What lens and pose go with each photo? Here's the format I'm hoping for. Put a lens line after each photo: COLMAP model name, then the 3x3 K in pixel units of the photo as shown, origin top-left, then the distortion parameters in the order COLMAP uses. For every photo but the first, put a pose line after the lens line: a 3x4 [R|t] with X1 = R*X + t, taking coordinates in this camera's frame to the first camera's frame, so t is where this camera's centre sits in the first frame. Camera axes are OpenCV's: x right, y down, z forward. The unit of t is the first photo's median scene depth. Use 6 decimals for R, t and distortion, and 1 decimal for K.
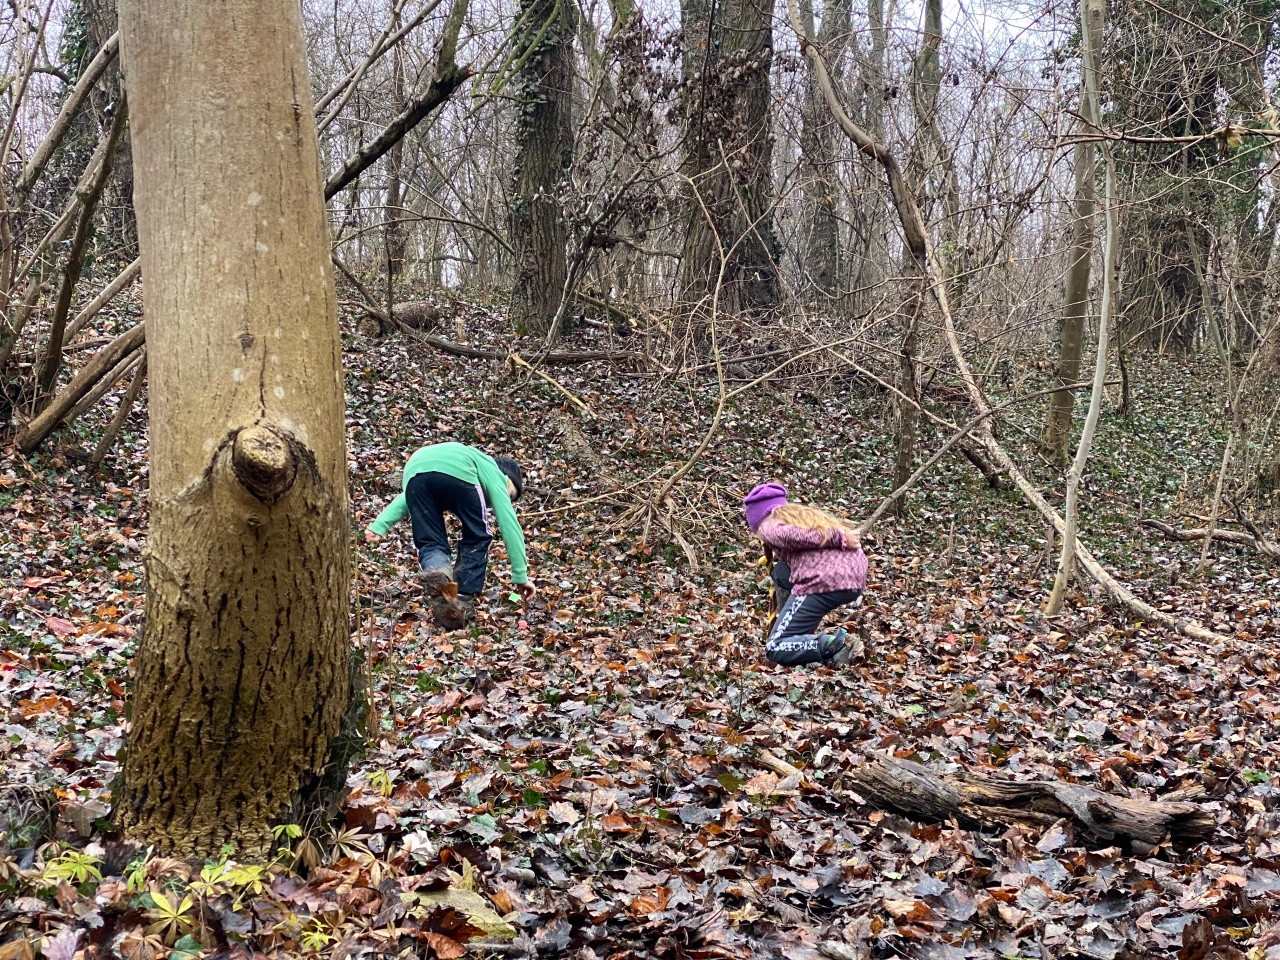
lens RADIAL K [[1908.0, 0, 640.2], [0, 1908.0, 474.5], [0, 0, 1]] dist [0.126443, 0.000000]
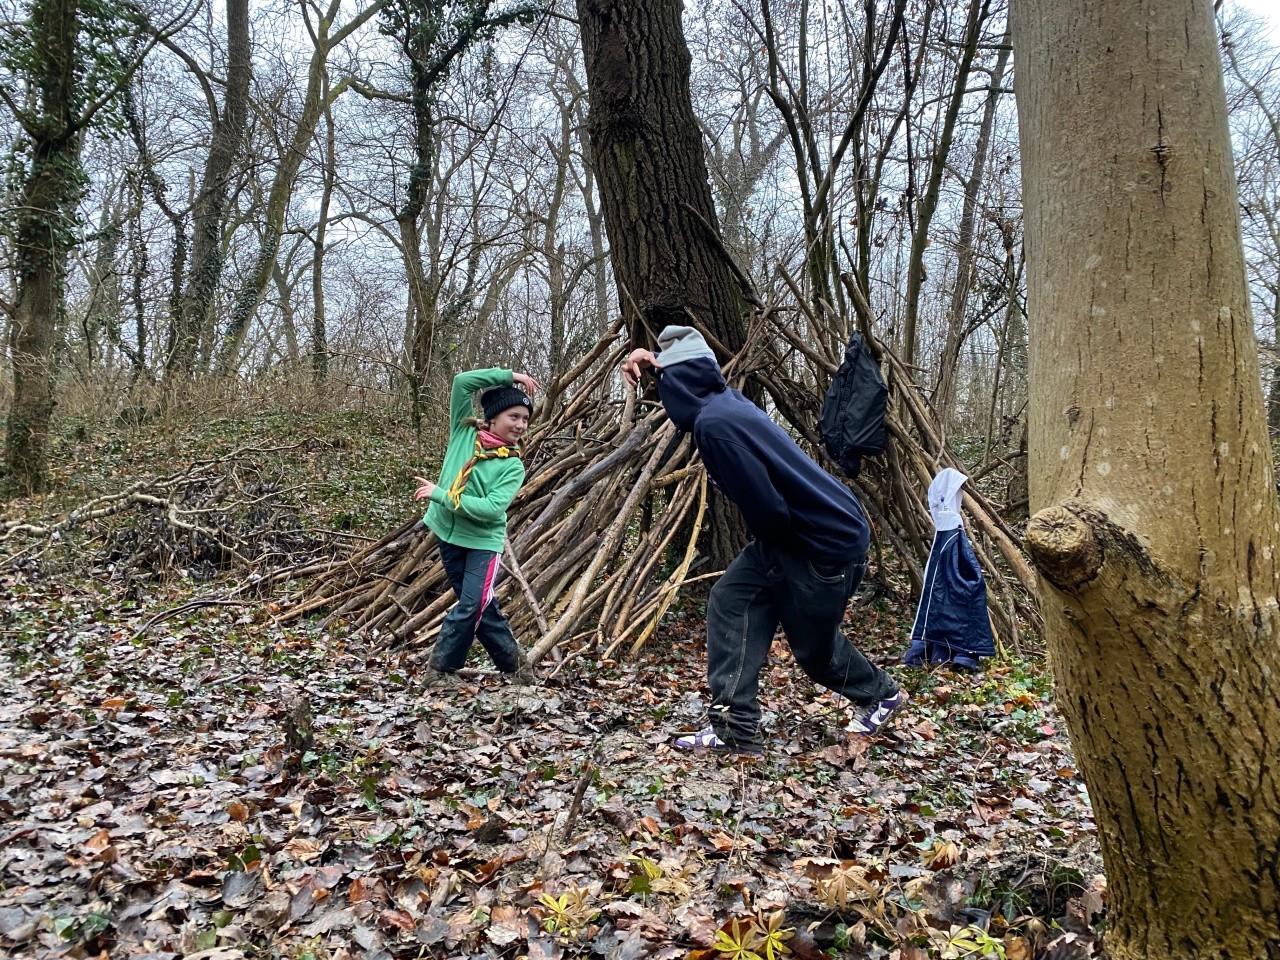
lens RADIAL K [[977.6, 0, 625.9], [0, 977.6, 474.2], [0, 0, 1]] dist [0.041793, -0.038359]
pose [[0.291738, -0.072056, -0.953780, 0.085215], [-0.060643, 0.993759, -0.093625, 0.007244], [0.954574, 0.085154, 0.285547, 0.322092]]
